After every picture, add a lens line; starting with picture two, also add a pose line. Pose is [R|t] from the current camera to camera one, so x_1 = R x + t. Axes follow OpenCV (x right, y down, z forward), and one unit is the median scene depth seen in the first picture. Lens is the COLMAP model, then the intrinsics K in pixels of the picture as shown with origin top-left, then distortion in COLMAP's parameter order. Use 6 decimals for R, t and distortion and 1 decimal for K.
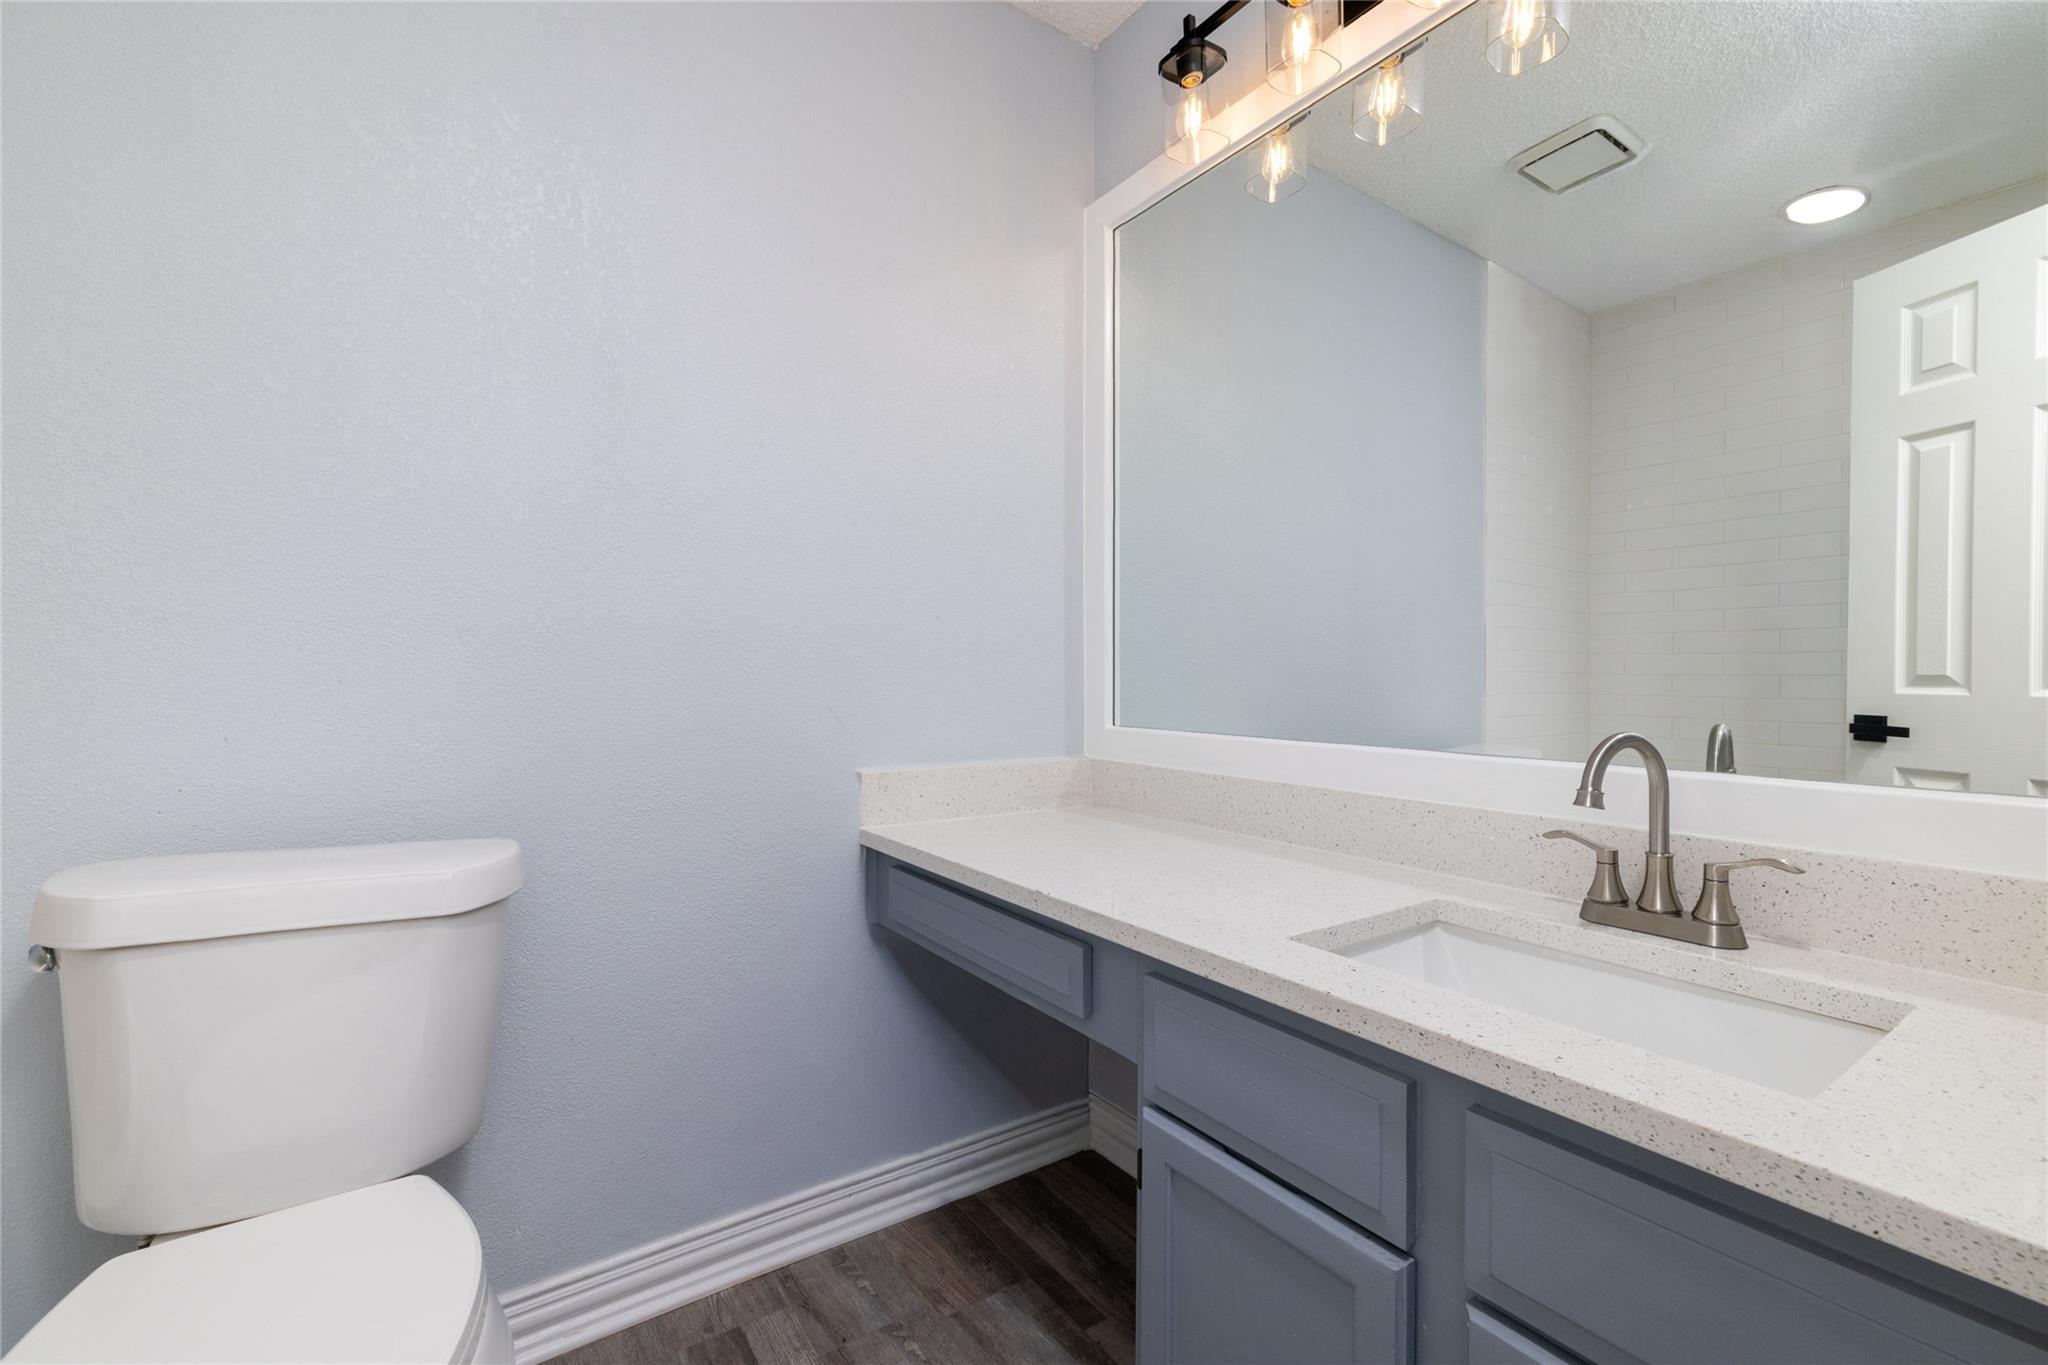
lens RADIAL K [[876.9, 0, 1019.1], [0, 876.9, 679.4], [0, 0, 1]] dist [-0.001006, 0.000871]
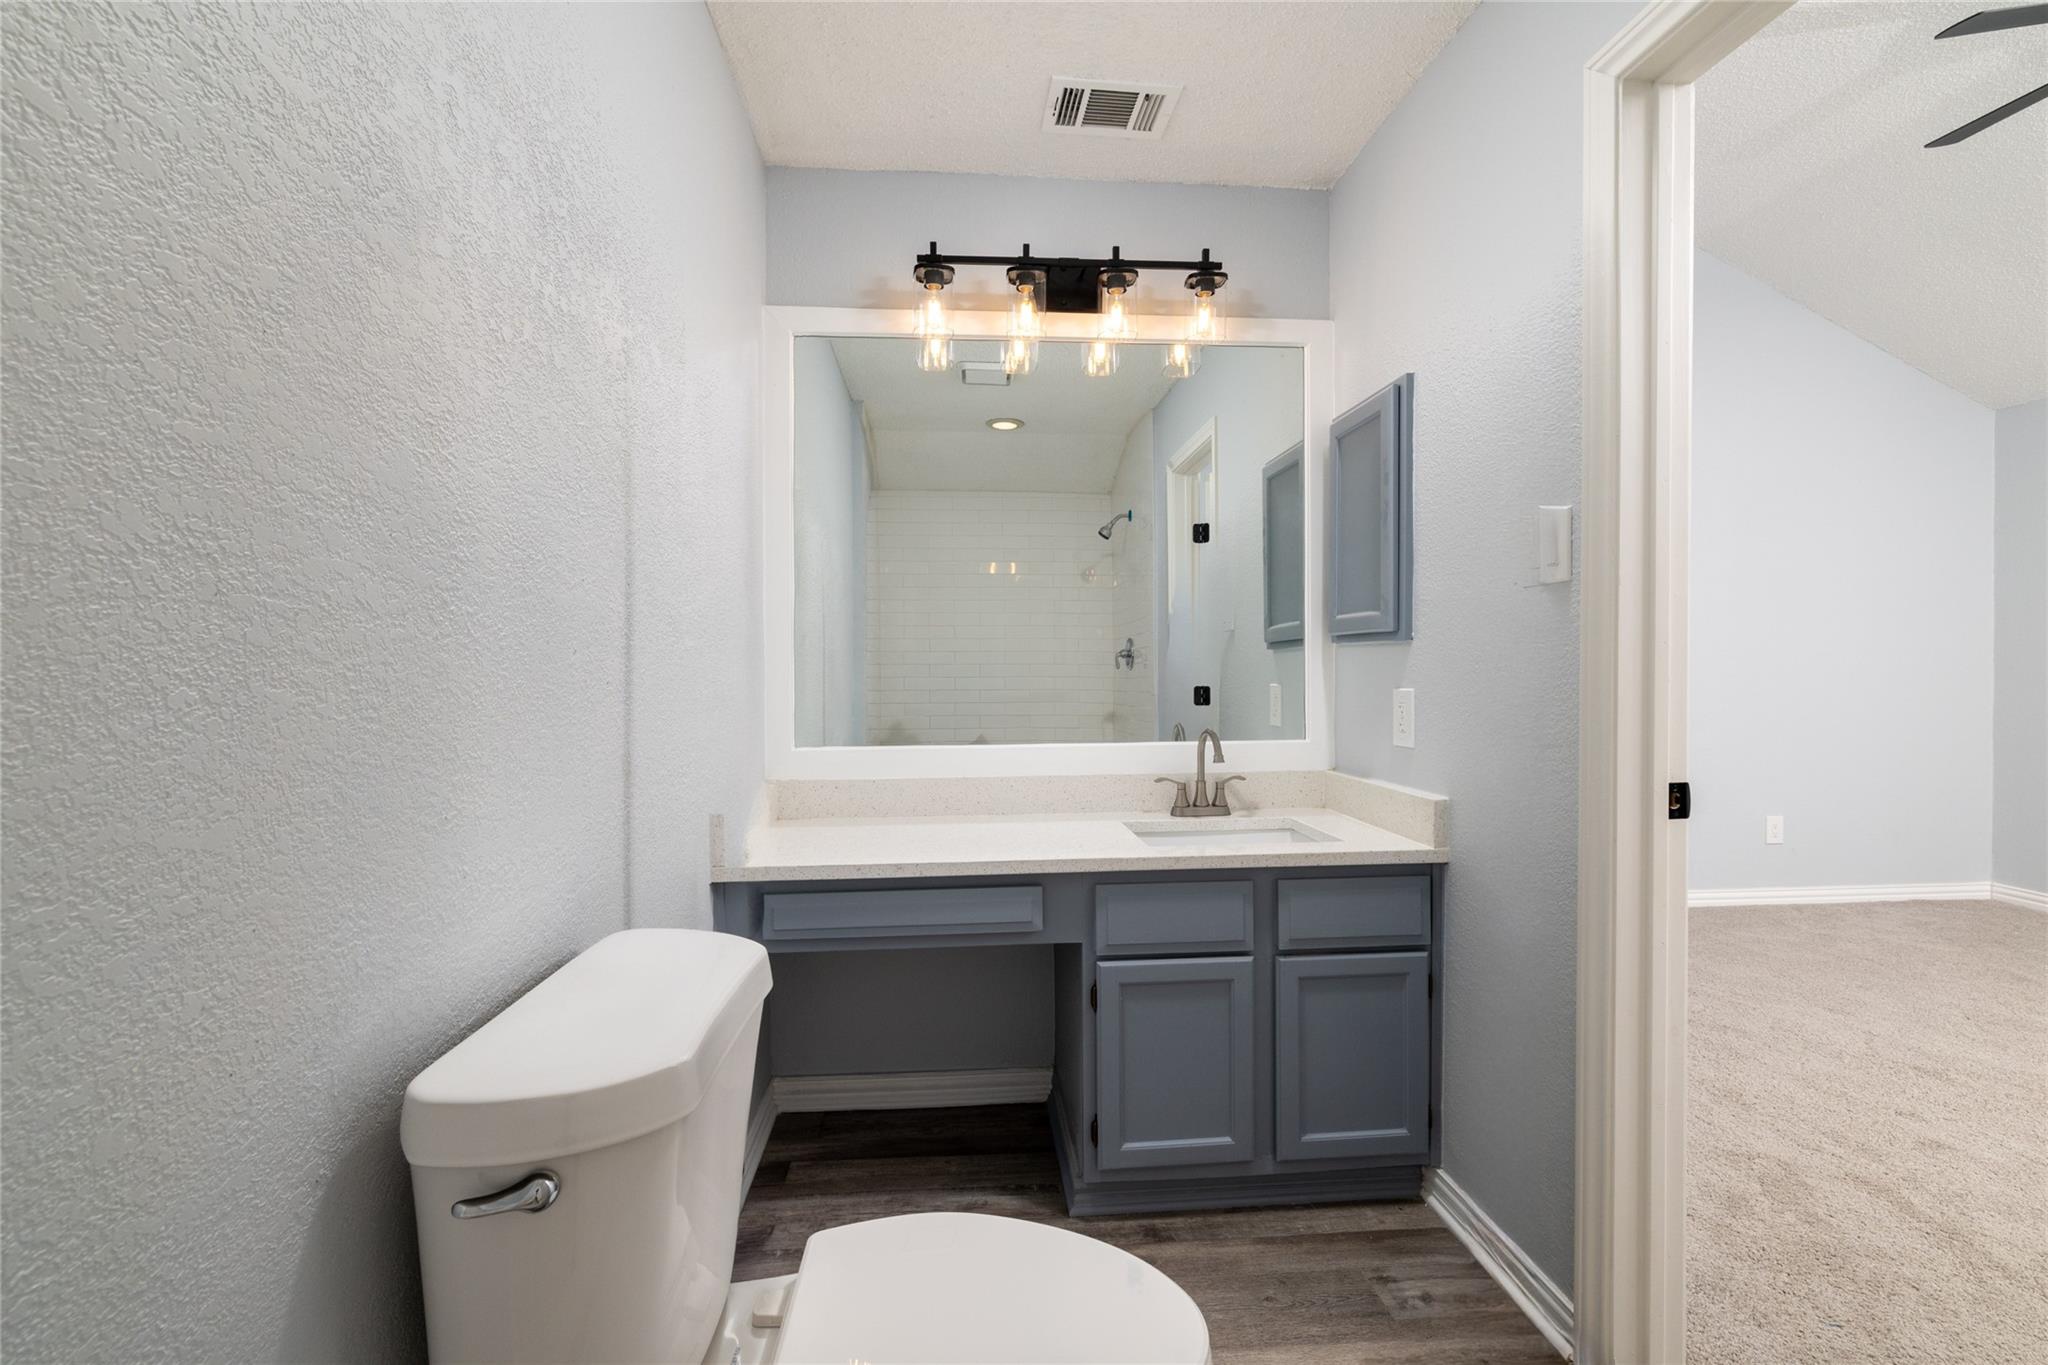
lens RADIAL K [[876.9, 0, 1019.1], [0, 876.9, 679.4], [0, 0, 1]] dist [-0.001006, 0.000871]
pose [[0.509806, -0.026763, 0.859873, -1.378766], [0.013746, 0.999642, 0.022963, -0.117126], [-0.860179, 0.000113, 0.509991, 0.227443]]
